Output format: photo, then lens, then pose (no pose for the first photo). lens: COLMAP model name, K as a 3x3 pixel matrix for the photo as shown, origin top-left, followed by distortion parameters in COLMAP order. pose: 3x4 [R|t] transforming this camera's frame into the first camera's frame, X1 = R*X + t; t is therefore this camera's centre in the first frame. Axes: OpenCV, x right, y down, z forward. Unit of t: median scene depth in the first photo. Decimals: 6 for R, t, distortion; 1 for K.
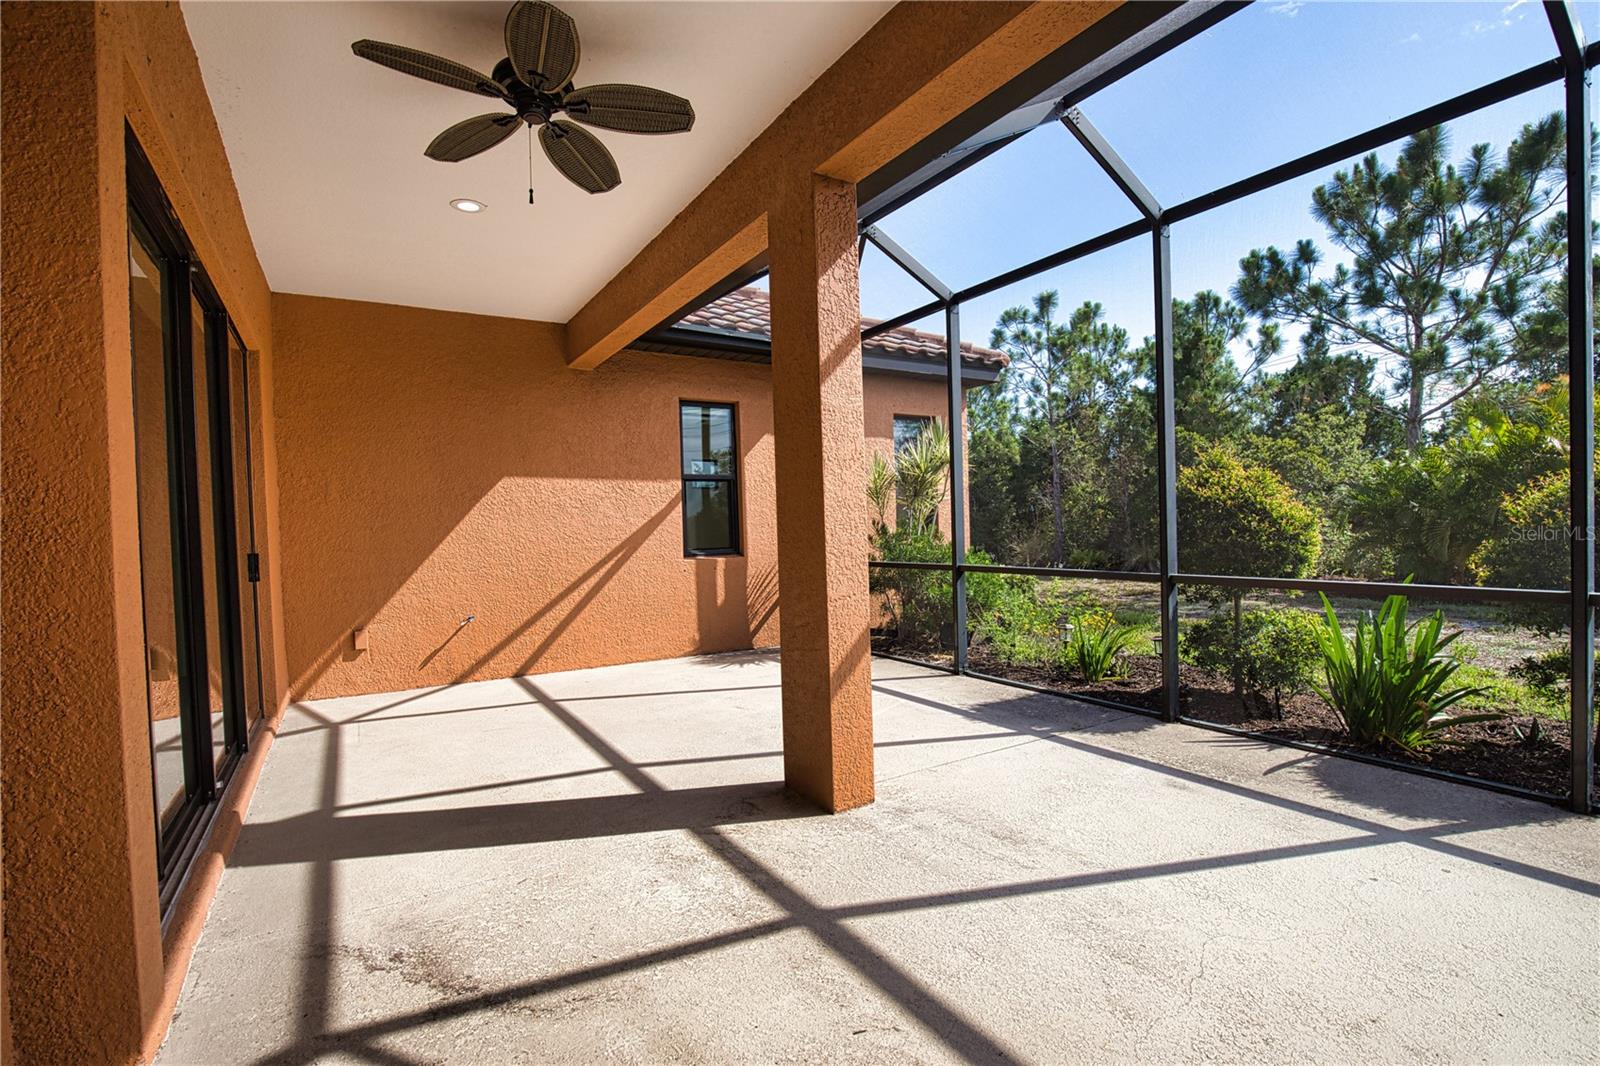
lens RADIAL K [[743.7, 0, 799.2], [0, 743.7, 538.9], [0, 0, 1]] dist [0.000151, 0.000057]
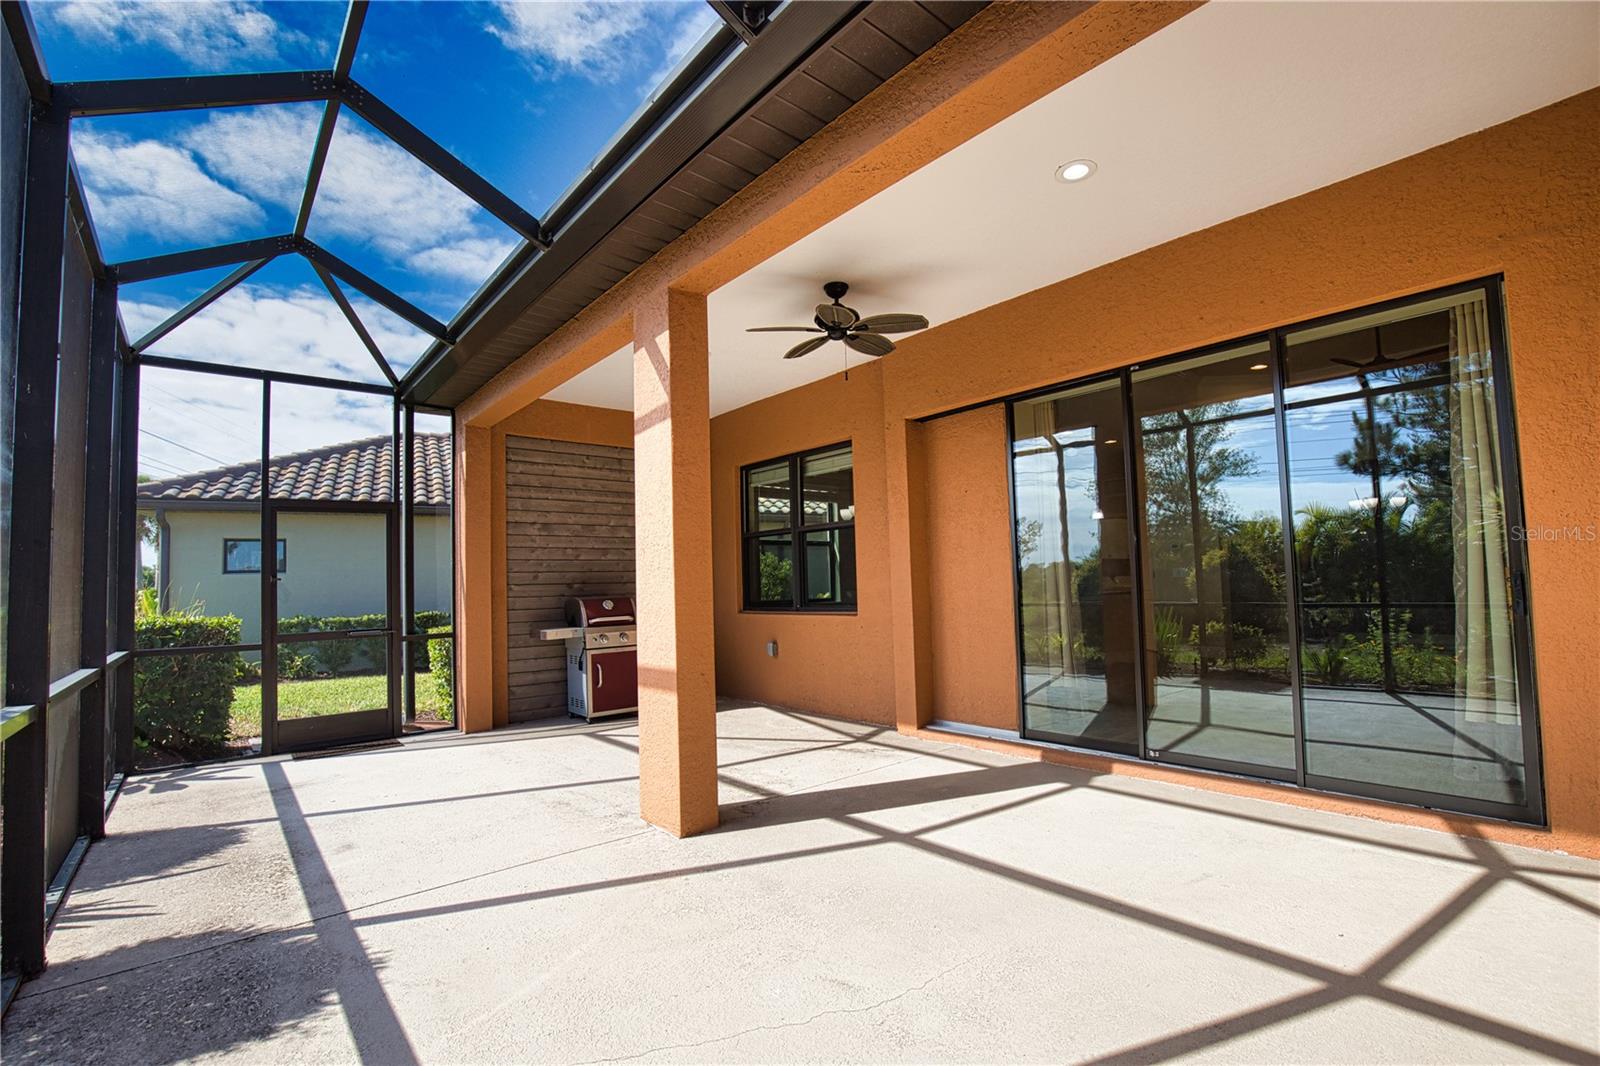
lens RADIAL K [[743.7, 0, 801.1], [0, 743.7, 536.8], [0, 0, 1]] dist [0.000151, 0.000057]
pose [[-0.990009, 0.052145, -0.131008, -0.019571], [0.057888, 0.997505, -0.040414, -0.030576], [0.128574, -0.047594, -0.990557, 2.141382]]
